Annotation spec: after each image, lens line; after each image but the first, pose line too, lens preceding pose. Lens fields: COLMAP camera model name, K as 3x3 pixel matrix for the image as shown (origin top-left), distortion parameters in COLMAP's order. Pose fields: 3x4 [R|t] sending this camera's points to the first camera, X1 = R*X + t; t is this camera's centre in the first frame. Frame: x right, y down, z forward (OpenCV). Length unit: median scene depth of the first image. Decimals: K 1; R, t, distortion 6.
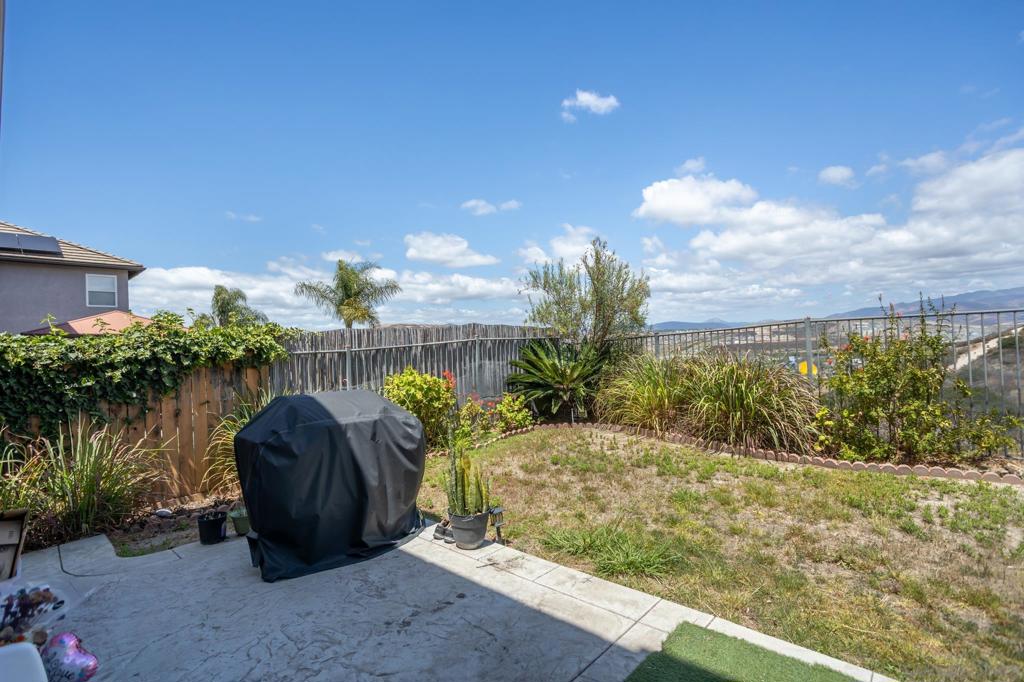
lens RADIAL K [[494.6, 0, 512.0], [0, 494.6, 341.0], [0, 0, 1]] dist [0.000785, 0.000099]
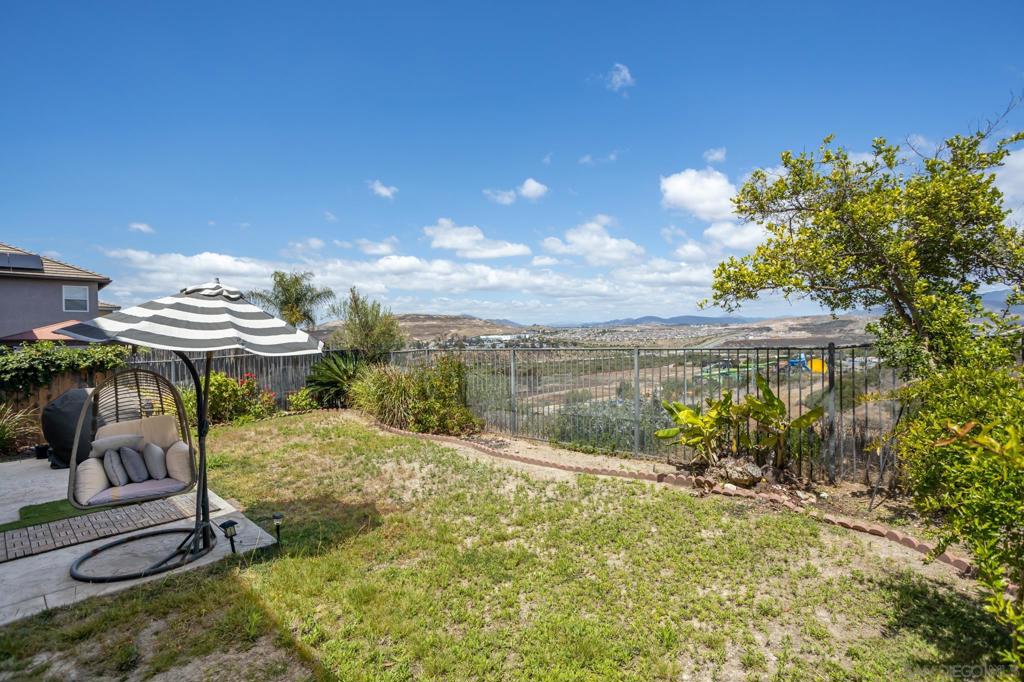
lens RADIAL K [[505.2, 0, 516.5], [0, 505.2, 337.2], [0, 0, 1]] dist [0.025073, 0.000314]
pose [[0.998639, 0.018817, -0.048634, 0.722923], [-0.018147, 0.999735, 0.014181, -0.084658], [0.048888, -0.013279, 0.998716, -0.519681]]
